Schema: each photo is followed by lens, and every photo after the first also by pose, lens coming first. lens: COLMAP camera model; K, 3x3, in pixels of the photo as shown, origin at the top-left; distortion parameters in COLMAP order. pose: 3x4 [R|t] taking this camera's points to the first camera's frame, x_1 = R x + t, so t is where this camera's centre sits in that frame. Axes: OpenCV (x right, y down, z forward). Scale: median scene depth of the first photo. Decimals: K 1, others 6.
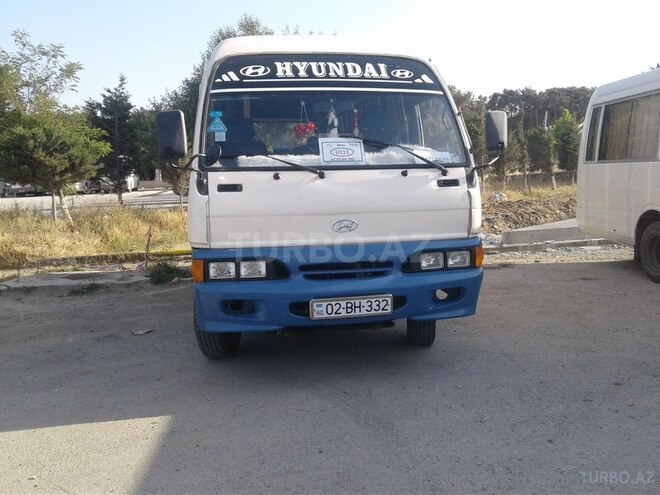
lens RADIAL K [[619.6, 0, 329.5], [0, 619.6, 232.7], [0, 0, 1]] dist [0.082431, -0.221323]
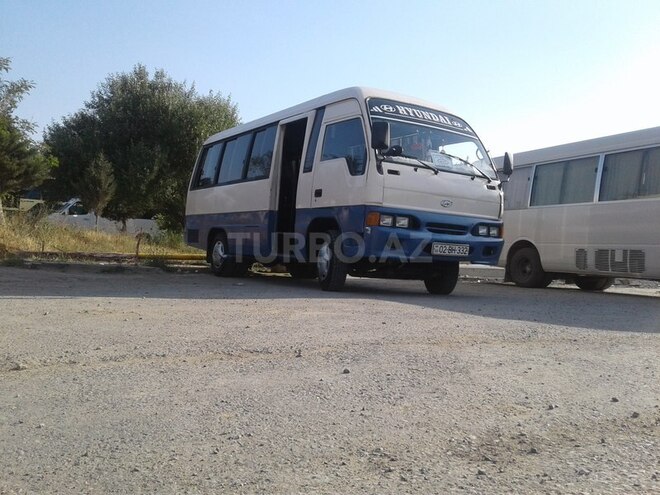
lens RADIAL K [[613.0, 0, 330.0], [0, 613.0, 247.5], [0, 0, 1]] dist [-0.008315, -0.001711]
pose [[0.934049, 0.082935, 0.347382, -0.855918], [-0.051950, 0.993869, -0.097595, 0.292774], [-0.353347, 0.073112, 0.932631, -0.461757]]
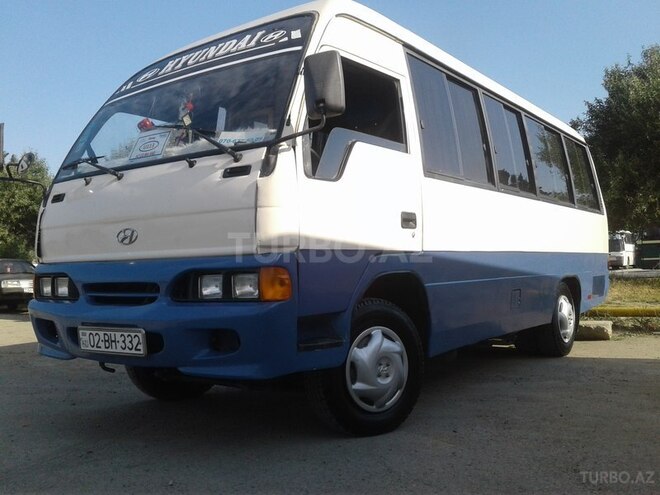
lens RADIAL K [[619.6, 0, 329.5], [0, 619.6, 232.7], [0, 0, 1]] dist [0.082431, -0.221323]
pose [[0.684106, -0.037091, -0.728439, 0.774144], [-0.058859, 0.992642, -0.105821, 0.052397], [0.727004, 0.115267, 0.676889, 0.650730]]
